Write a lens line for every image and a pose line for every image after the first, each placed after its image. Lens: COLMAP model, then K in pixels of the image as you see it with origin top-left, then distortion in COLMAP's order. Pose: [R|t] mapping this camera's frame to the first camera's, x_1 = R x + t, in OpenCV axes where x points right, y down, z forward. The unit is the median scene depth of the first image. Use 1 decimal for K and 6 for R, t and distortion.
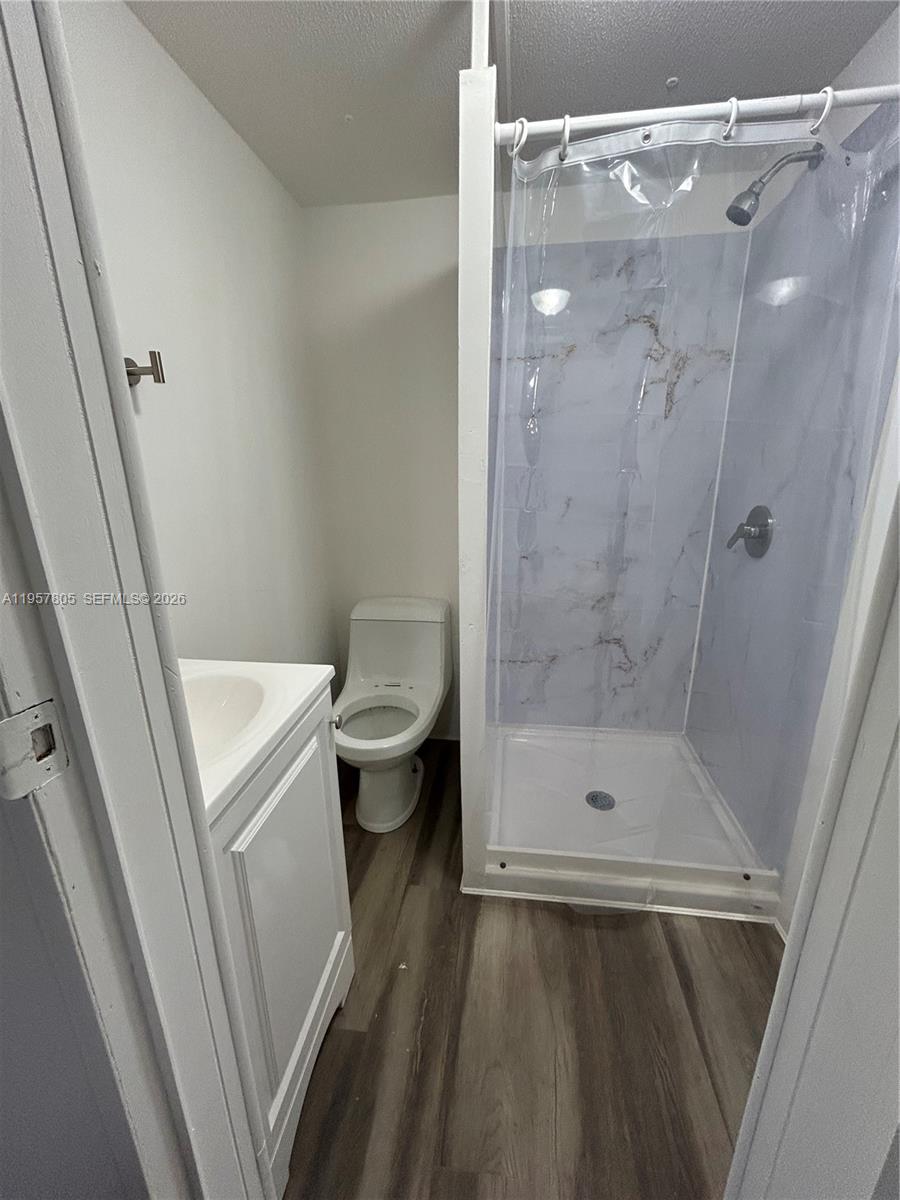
lens RADIAL K [[483.8, 0, 449.4], [0, 483.8, 598.7], [0, 0, 1]] dist [-0.003341, -0.000413]
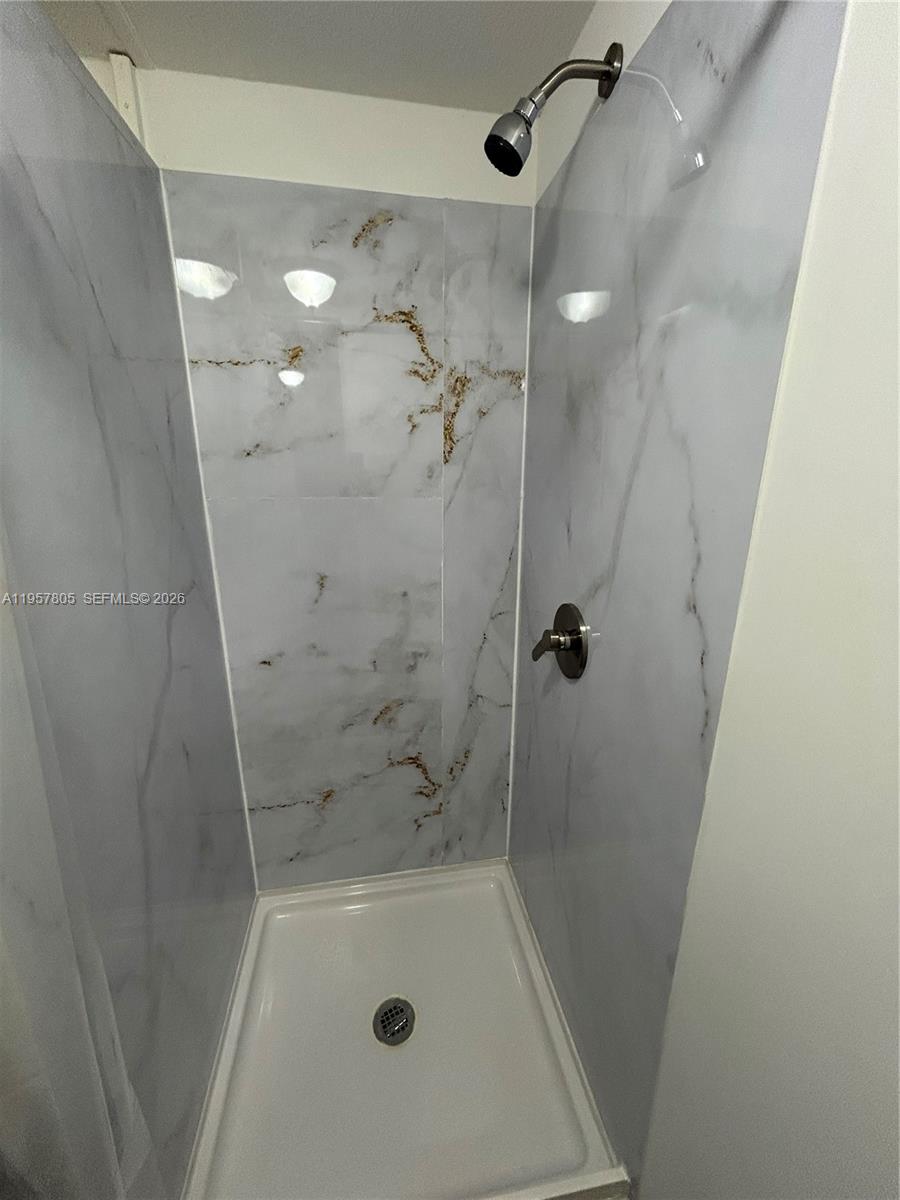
lens RADIAL K [[483.8, 0, 449.5], [0, 483.8, 600.3], [0, 0, 1]] dist [-0.003341, -0.000413]
pose [[0.954027, -0.069308, 0.291596, 0.223845], [0.069512, 0.997534, 0.009673, -0.172182], [-0.291548, 0.011041, 0.956493, 0.312497]]
